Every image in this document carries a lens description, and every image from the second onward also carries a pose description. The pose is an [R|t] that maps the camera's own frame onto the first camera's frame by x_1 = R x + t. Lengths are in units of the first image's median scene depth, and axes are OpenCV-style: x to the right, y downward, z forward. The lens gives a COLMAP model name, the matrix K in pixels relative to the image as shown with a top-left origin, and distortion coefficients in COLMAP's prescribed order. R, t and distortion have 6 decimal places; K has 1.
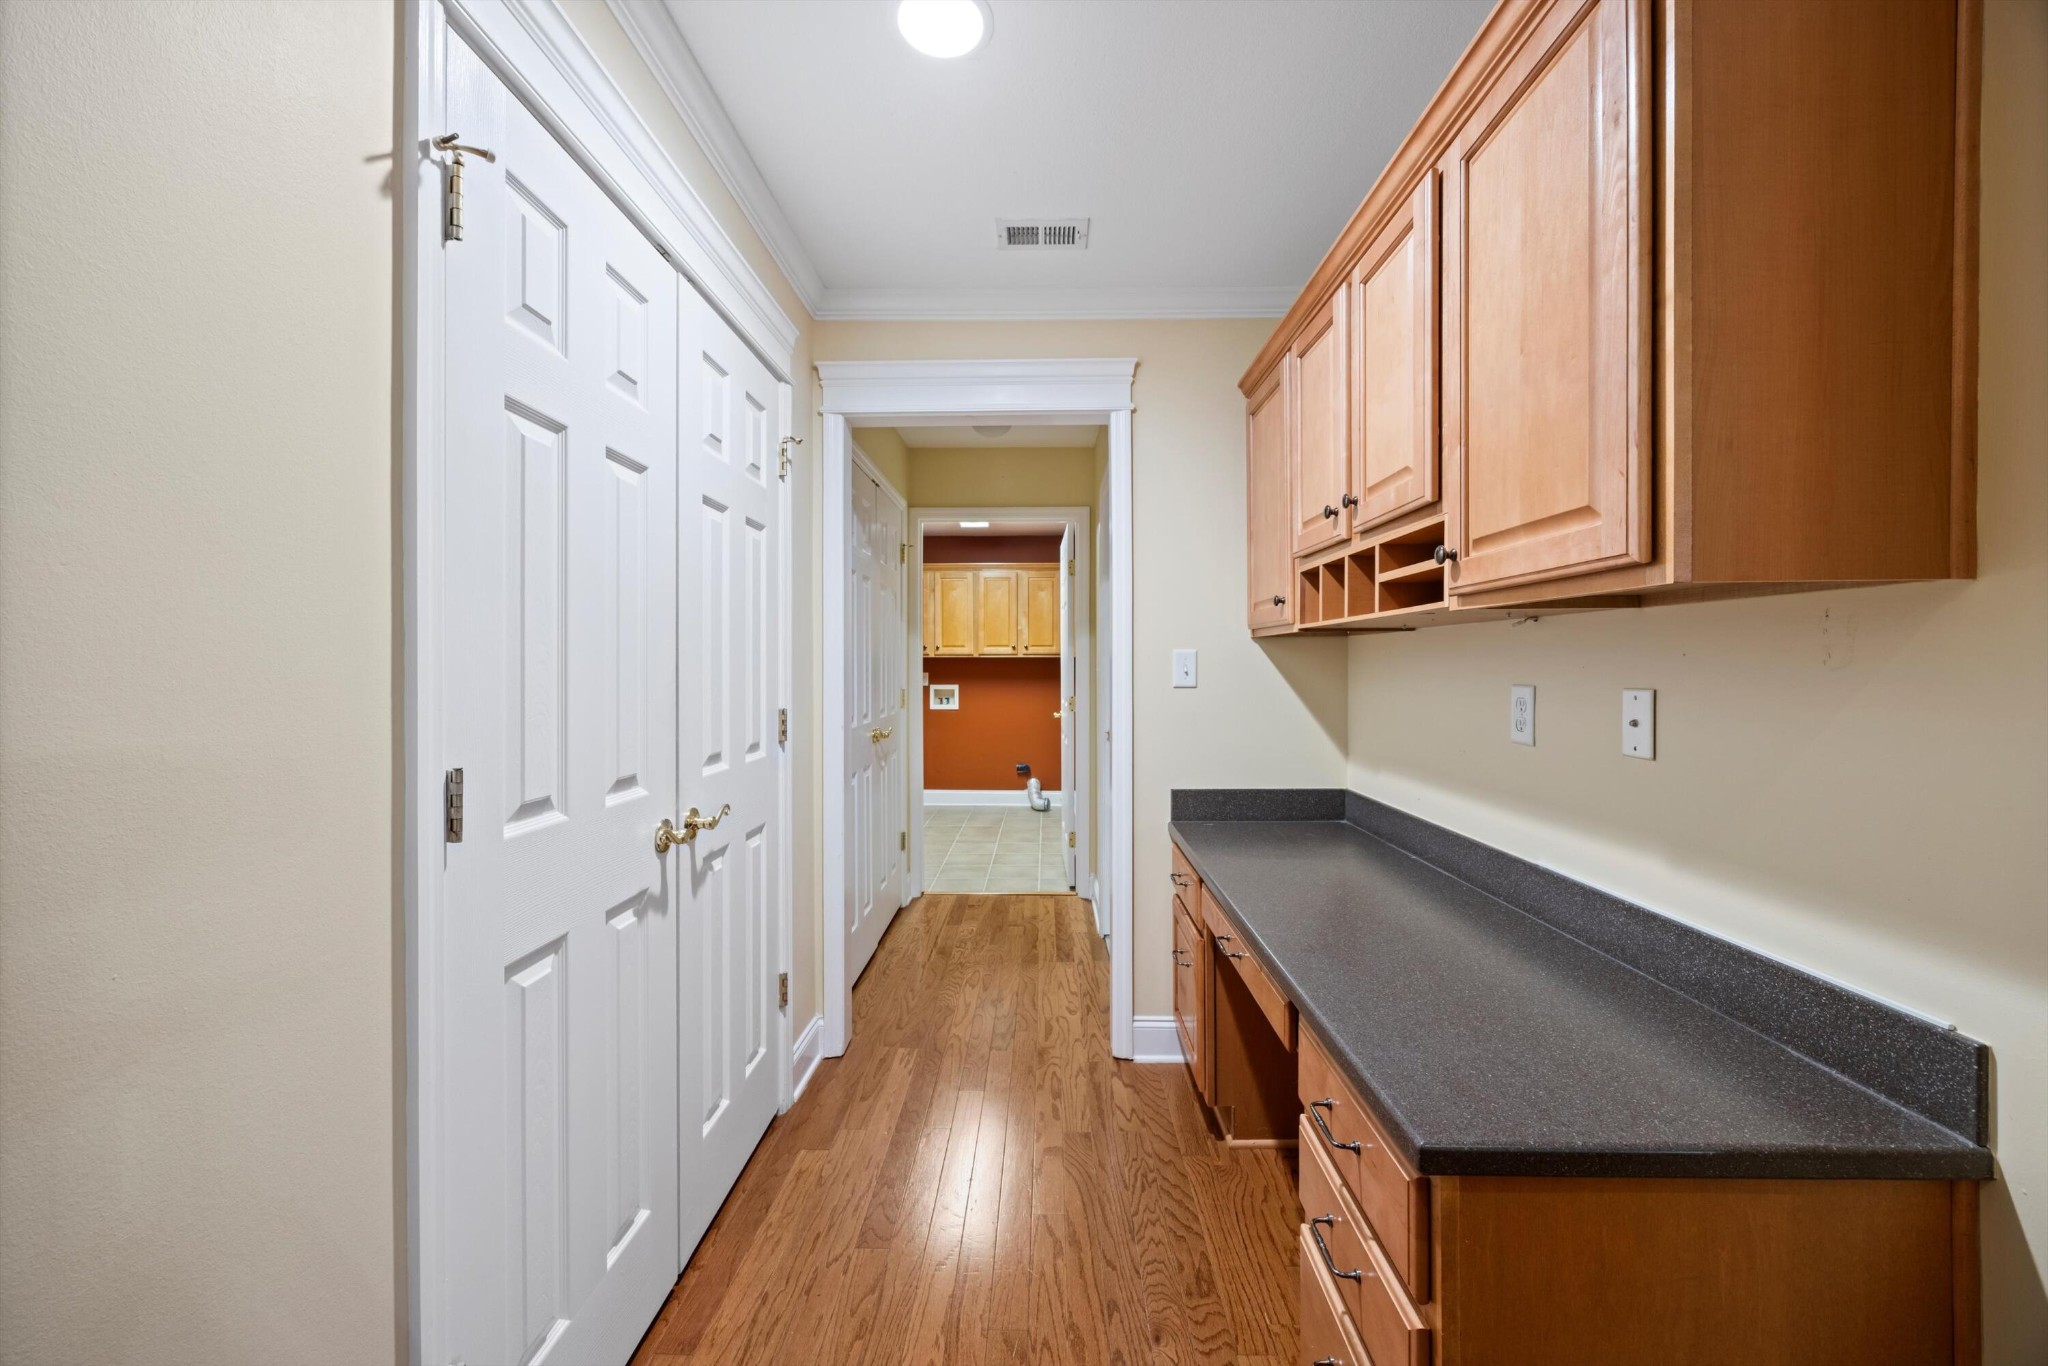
lens RADIAL K [[777.1, 0, 1033.7], [0, 777.1, 677.0], [0, 0, 1]] dist [-0.007036, 0.000186]
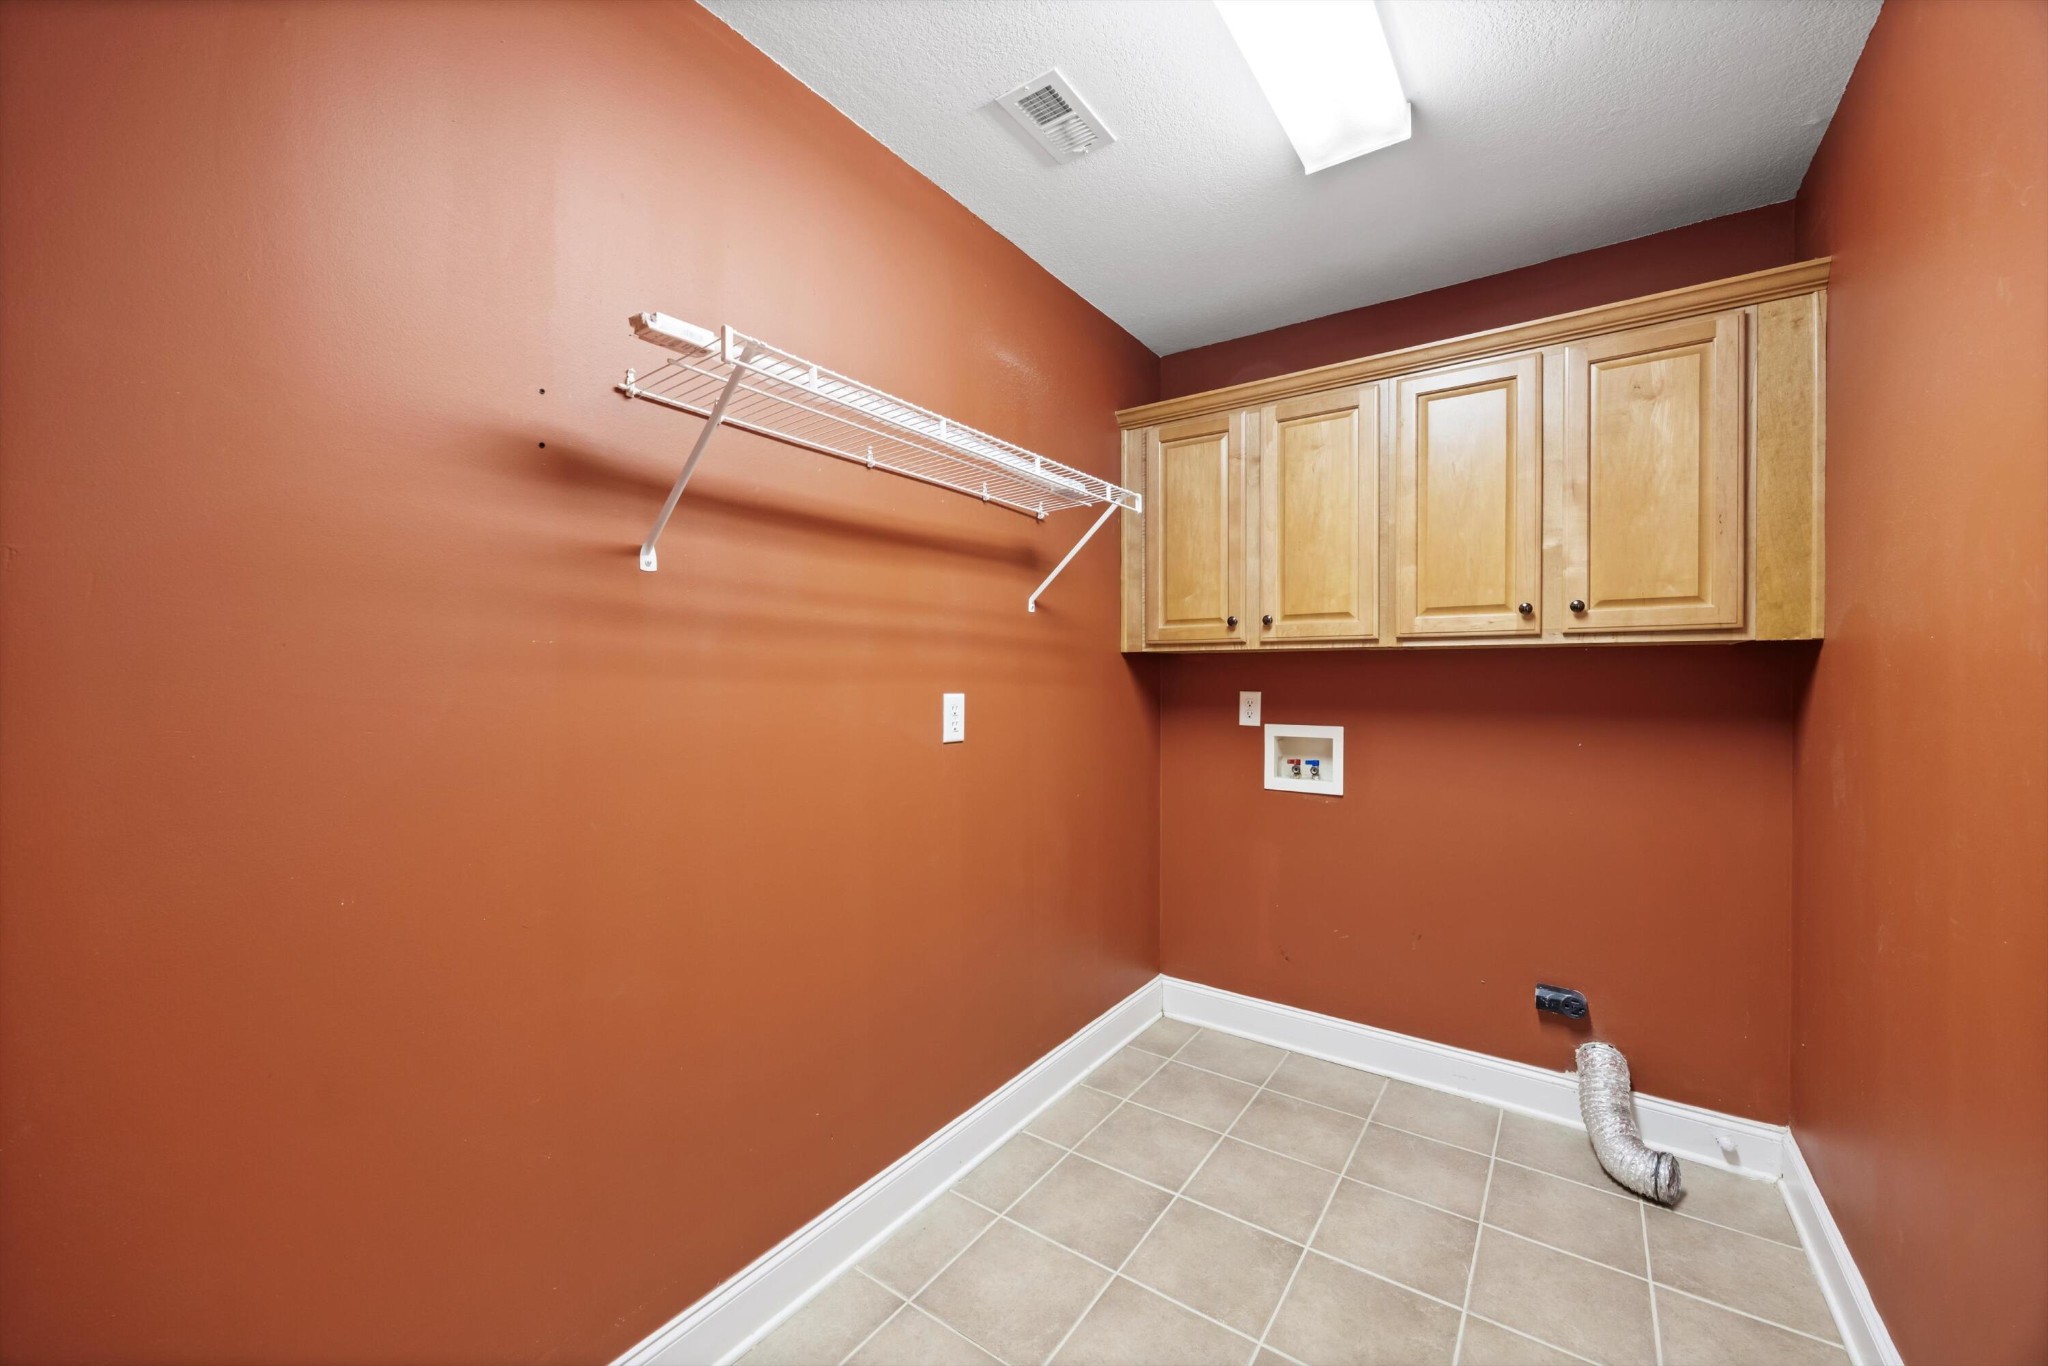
lens RADIAL K [[777.1, 0, 1033.7], [0, 777.1, 677.0], [0, 0, 1]] dist [-0.007036, 0.000186]
pose [[0.828253, 0.001127, -0.560353, -0.015584], [-0.005941, 0.999959, -0.006771, -0.009954], [0.560322, 0.008937, 0.828226, 0.648702]]
